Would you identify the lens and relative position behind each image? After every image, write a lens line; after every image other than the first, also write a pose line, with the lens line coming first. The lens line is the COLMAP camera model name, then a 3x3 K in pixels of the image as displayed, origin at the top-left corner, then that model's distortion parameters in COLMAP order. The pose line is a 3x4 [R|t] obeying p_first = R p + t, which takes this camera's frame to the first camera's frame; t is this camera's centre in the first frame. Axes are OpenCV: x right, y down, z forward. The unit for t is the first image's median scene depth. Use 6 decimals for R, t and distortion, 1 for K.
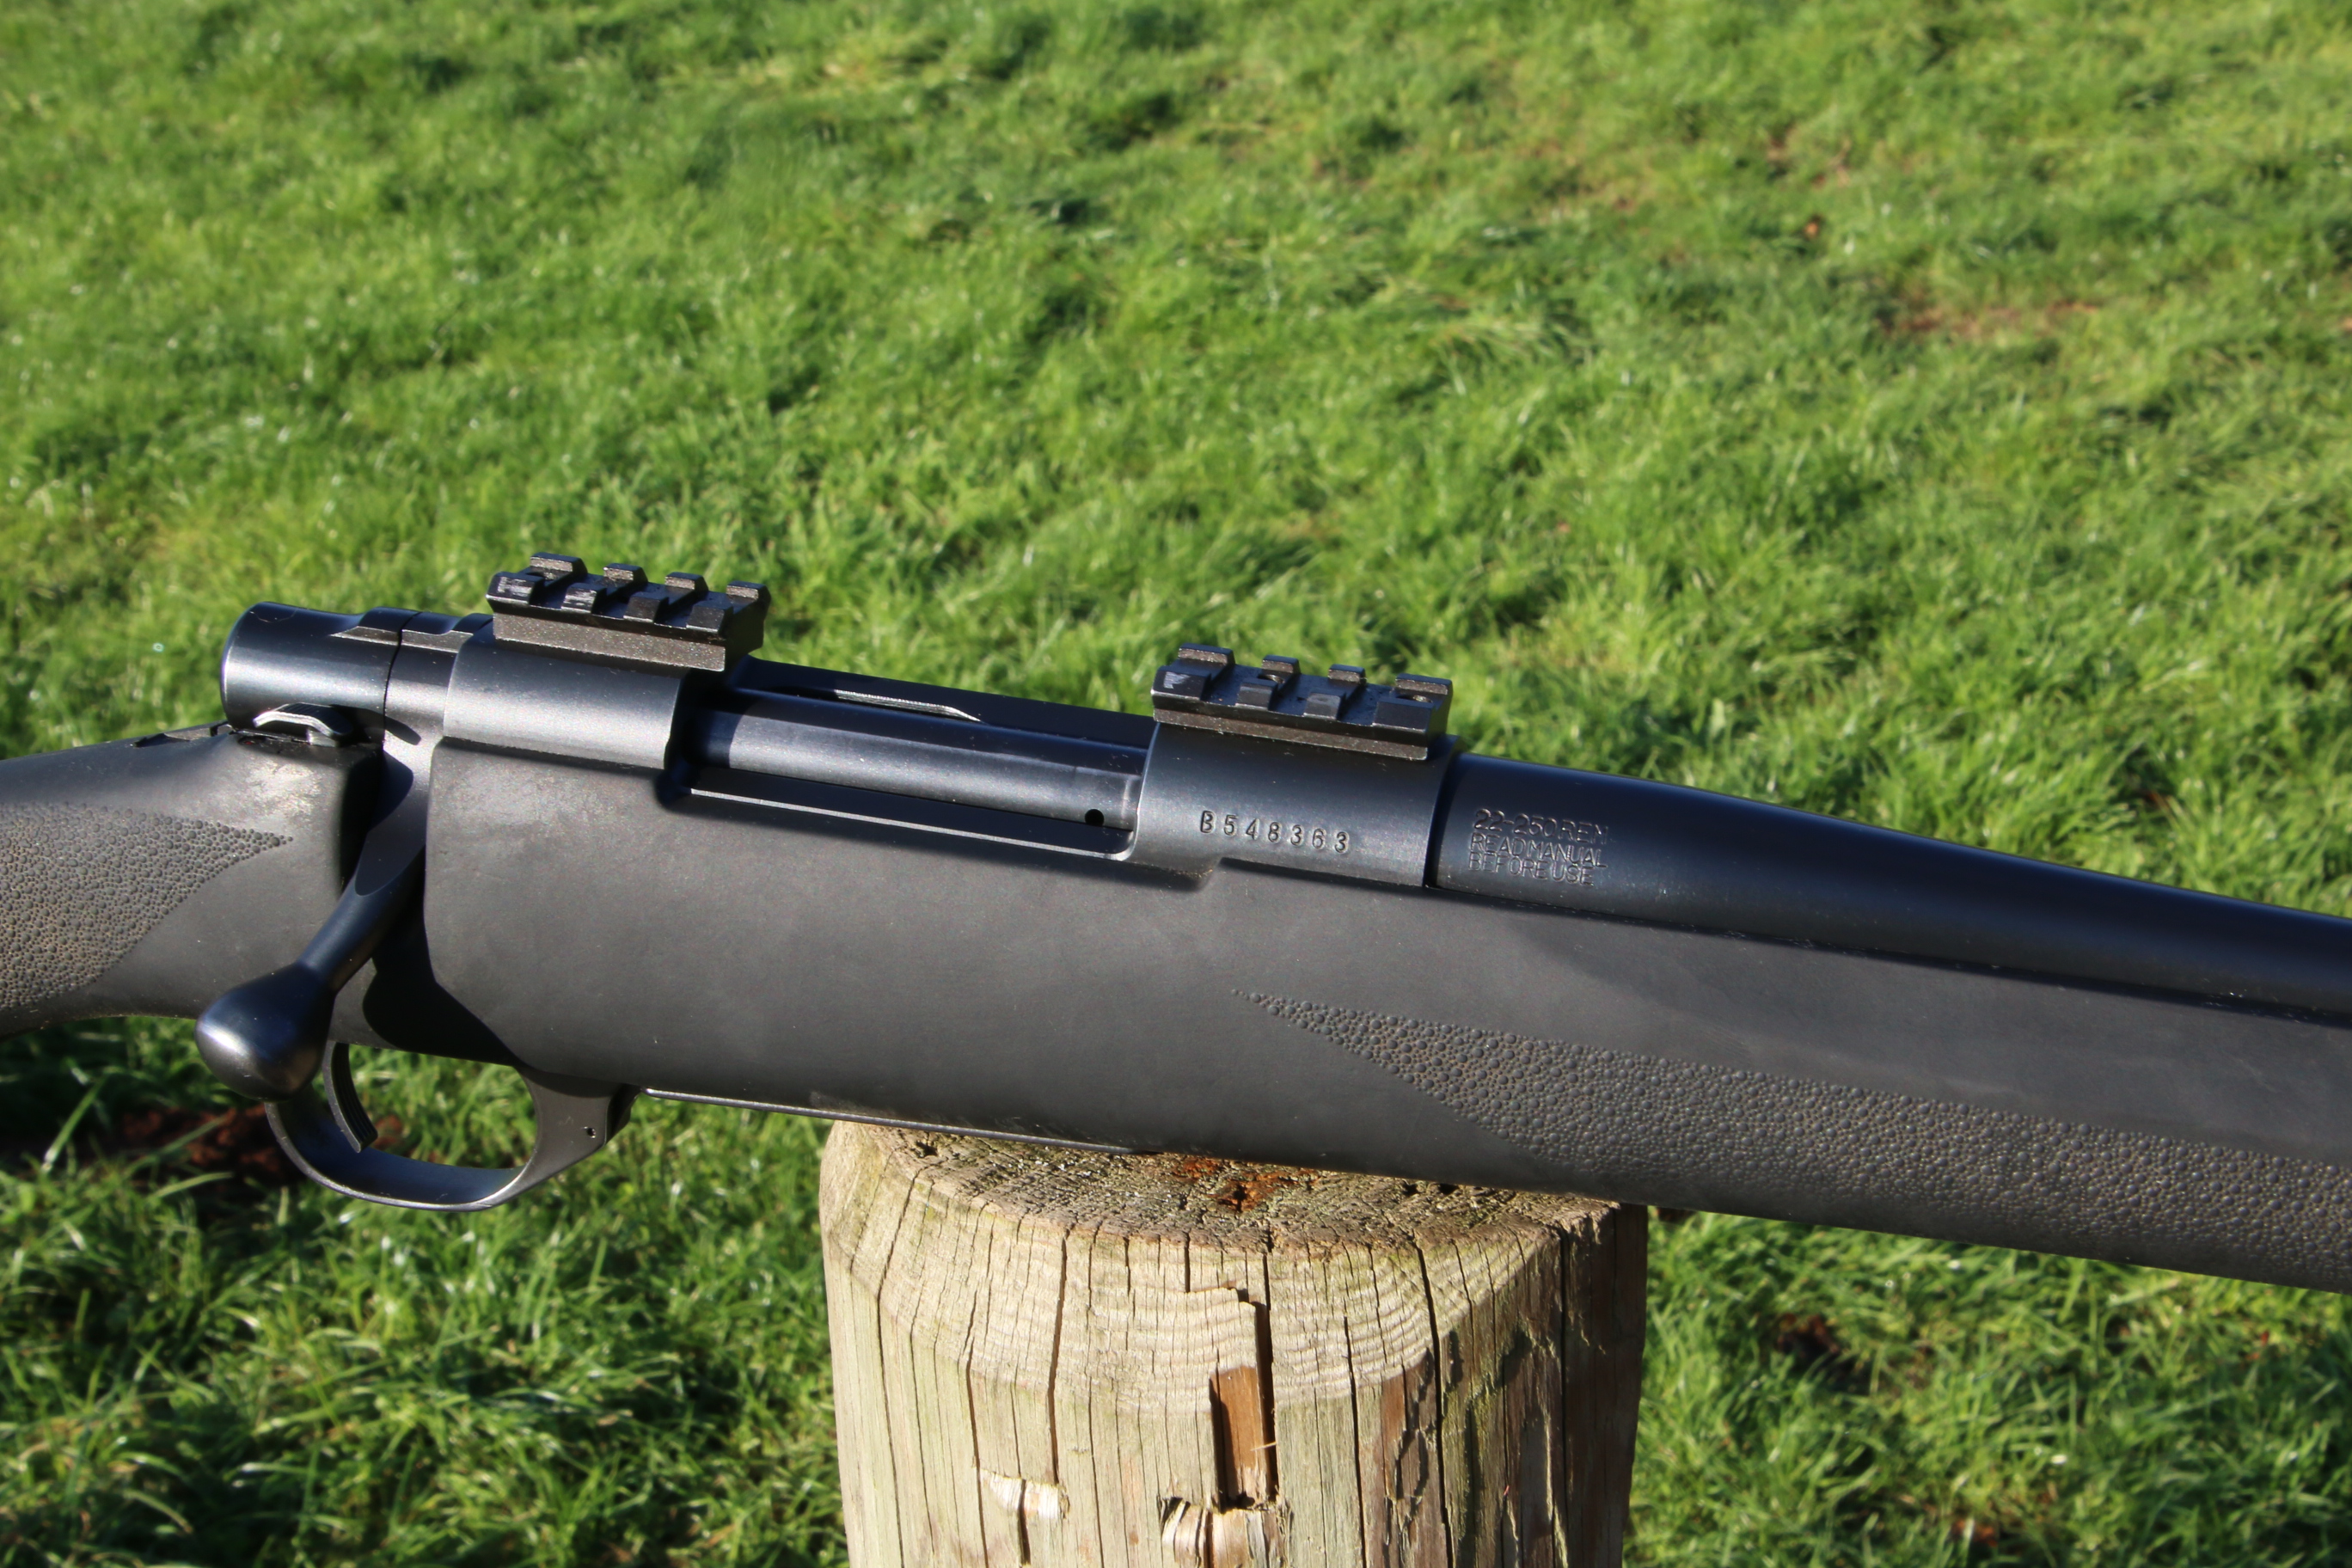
lens RADIAL K [[3541.2, 0, 1150.7], [0, 3541.2, 866.3], [0, 0, 1]] dist [0.223349, 0.000000]
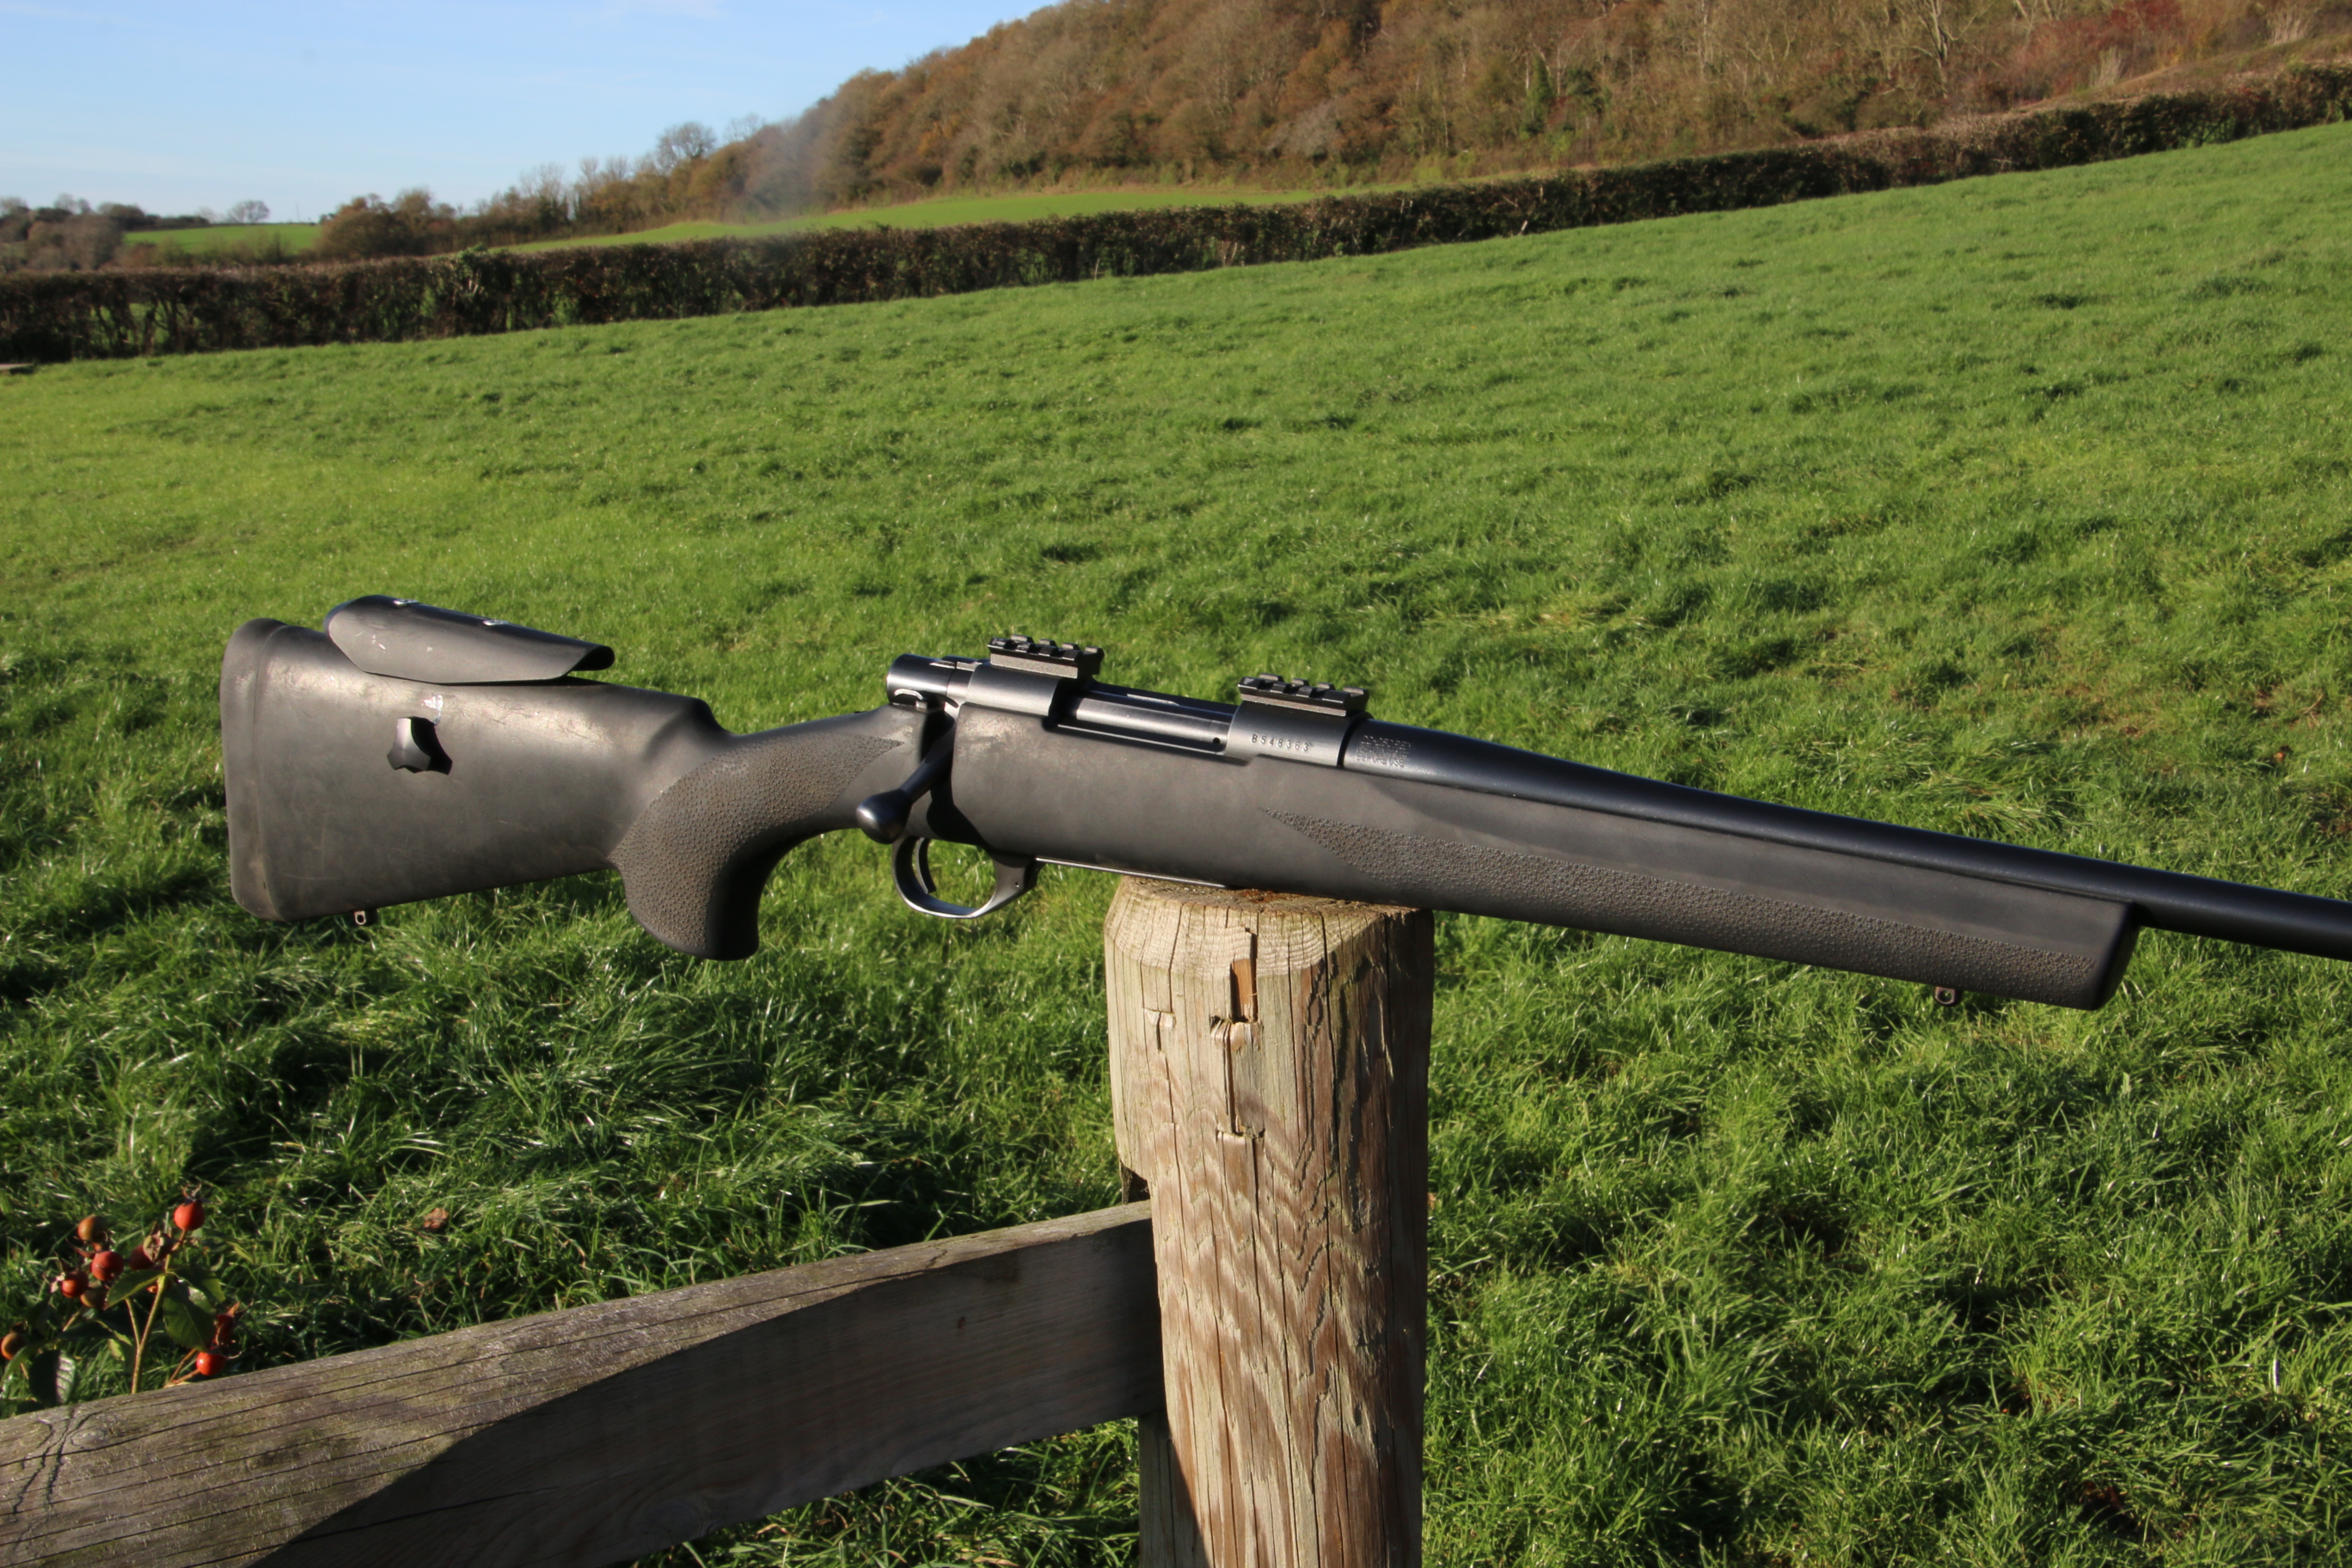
lens RADIAL K [[2759.6, 0, 1165.4], [0, 2759.6, 845.2], [0, 0, 1]] dist [0.105708, 0.000000]
pose [[0.969589, 0.056937, -0.238022, 0.384235], [-0.090608, 0.986966, -0.133001, 0.295080], [0.227347, 0.150523, 0.962110, -0.758135]]
